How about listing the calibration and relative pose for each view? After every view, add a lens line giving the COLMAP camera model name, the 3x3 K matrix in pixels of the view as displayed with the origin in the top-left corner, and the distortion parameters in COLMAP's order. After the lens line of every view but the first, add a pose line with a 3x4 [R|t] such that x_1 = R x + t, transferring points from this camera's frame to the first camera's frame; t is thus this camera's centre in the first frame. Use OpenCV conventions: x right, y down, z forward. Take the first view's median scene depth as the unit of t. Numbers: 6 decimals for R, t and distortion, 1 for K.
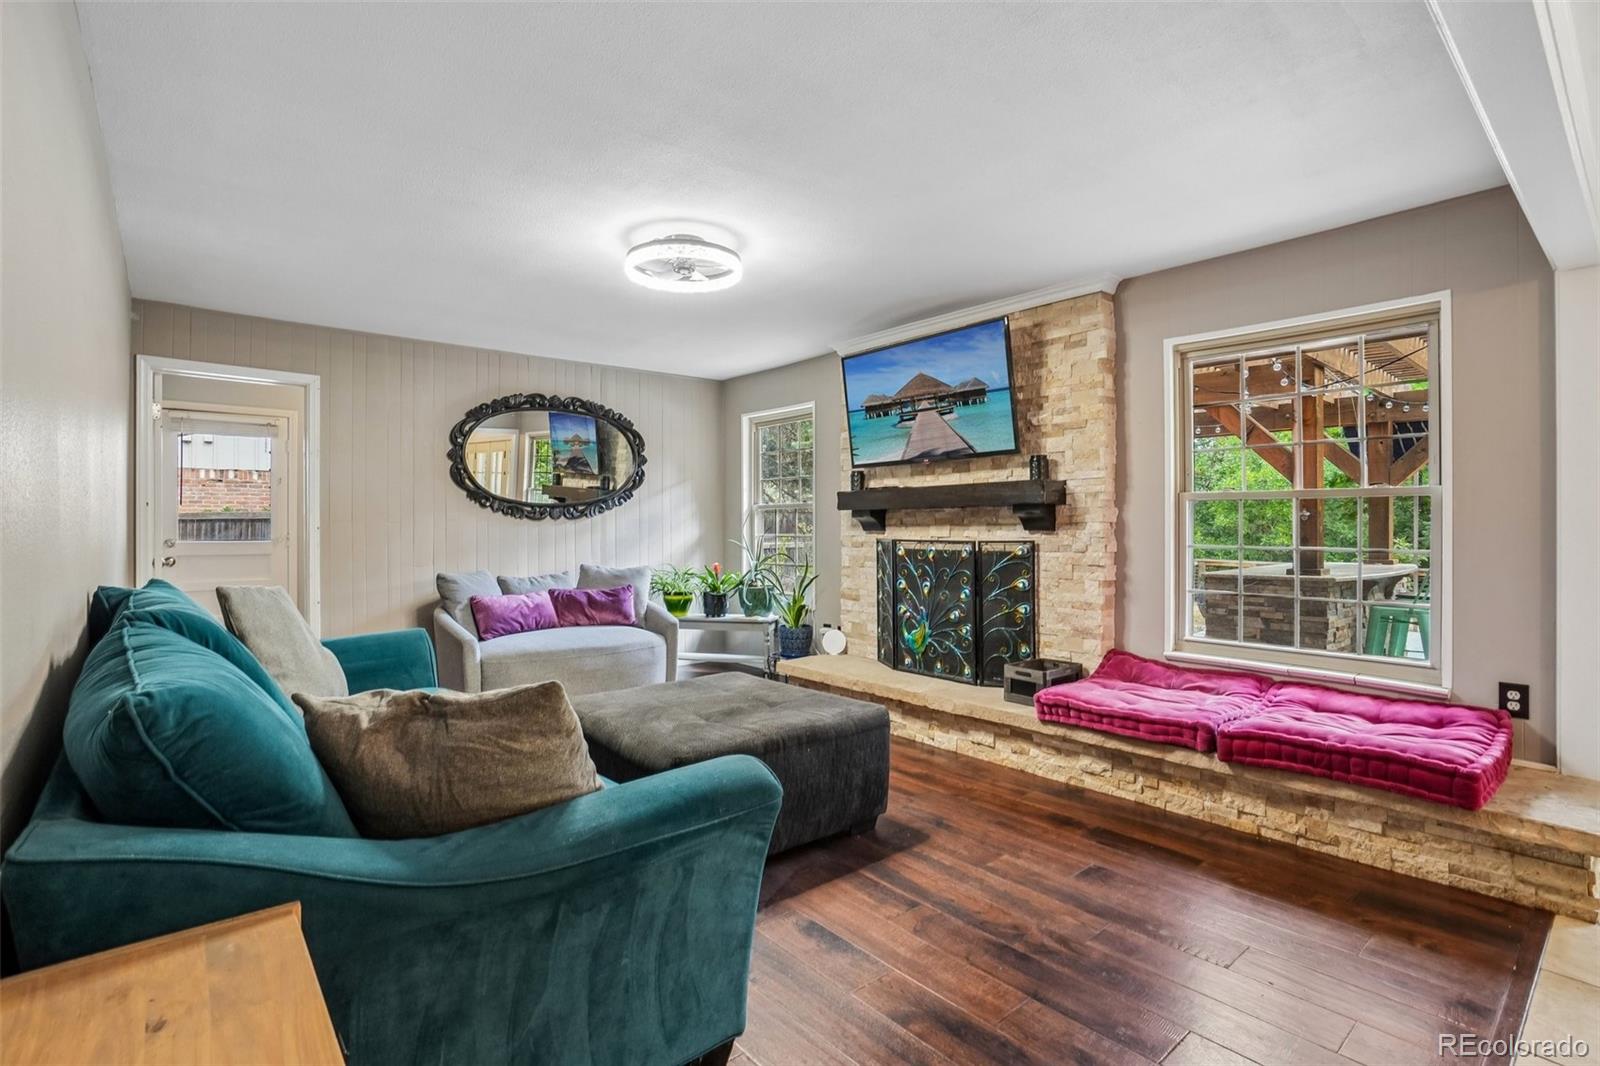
lens RADIAL K [[795.7, 0, 791.6], [0, 795.7, 529.1], [0, 0, 1]] dist [-0.035189, 0.001421]
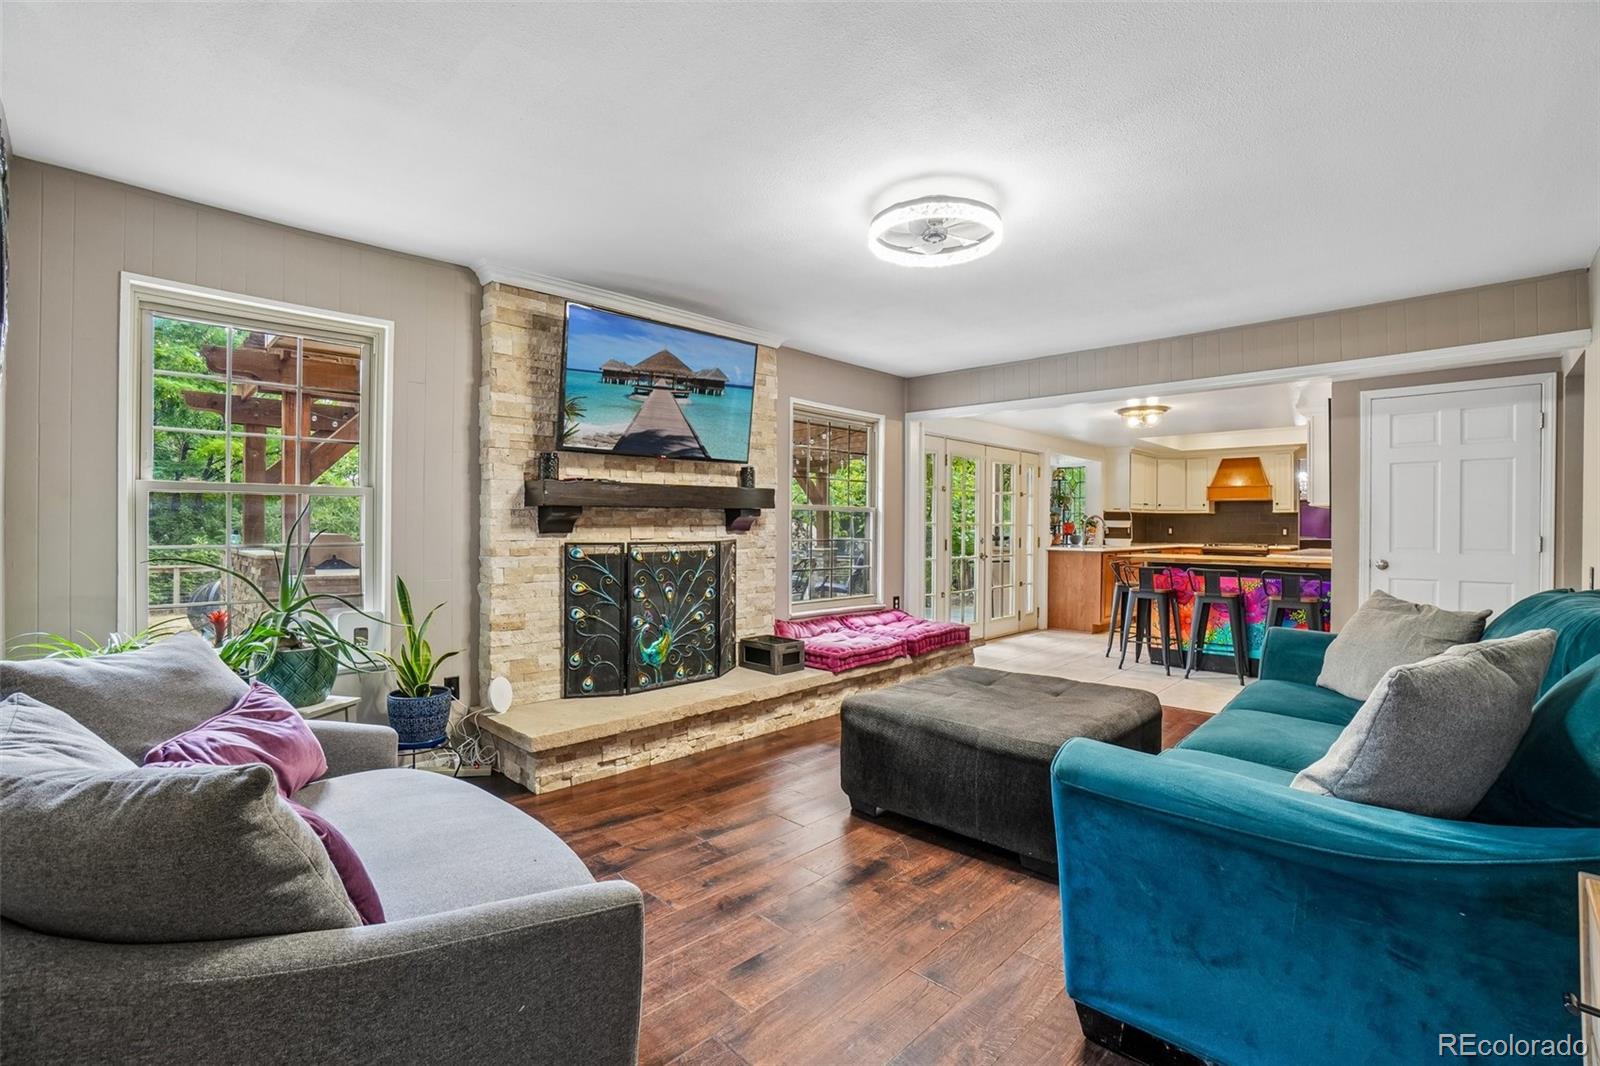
lens RADIAL K [[720.9, 0, 791.1], [0, 720.9, 531.9], [0, 0, 1]] dist [-0.065173, 0.024195]
pose [[-0.126157, -0.004824, 0.991999, -0.694895], [0.005047, 0.999972, 0.005504, -0.001835], [-0.991997, 0.005701, -0.126129, 0.974946]]
